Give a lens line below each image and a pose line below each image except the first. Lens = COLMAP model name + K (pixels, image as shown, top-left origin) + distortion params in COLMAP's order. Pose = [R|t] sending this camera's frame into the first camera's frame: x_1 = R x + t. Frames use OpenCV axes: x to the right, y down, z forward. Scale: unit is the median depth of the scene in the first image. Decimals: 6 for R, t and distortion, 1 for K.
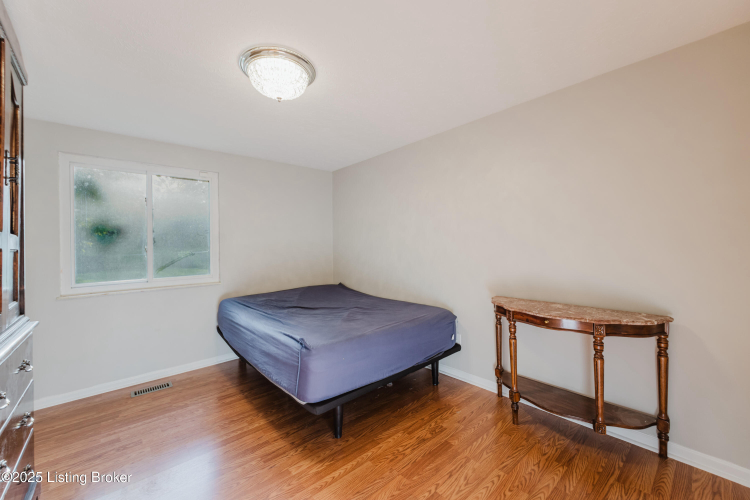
lens RADIAL K [[299.7, 0, 371.0], [0, 299.7, 243.5], [0, 0, 1]] dist [-0.000270, 0.000068]
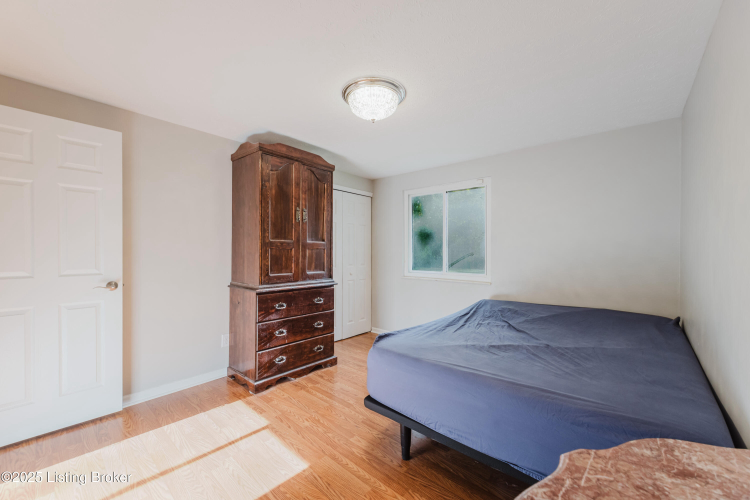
lens RADIAL K [[299.7, 0, 372.4], [0, 299.7, 251.5], [0, 0, 1]] dist [-0.000270, 0.000068]
pose [[0.123607, 0.022172, -0.992084, 0.561051], [-0.005134, 0.999751, 0.021703, 0.001683], [0.992318, 0.002410, 0.123690, 0.580599]]
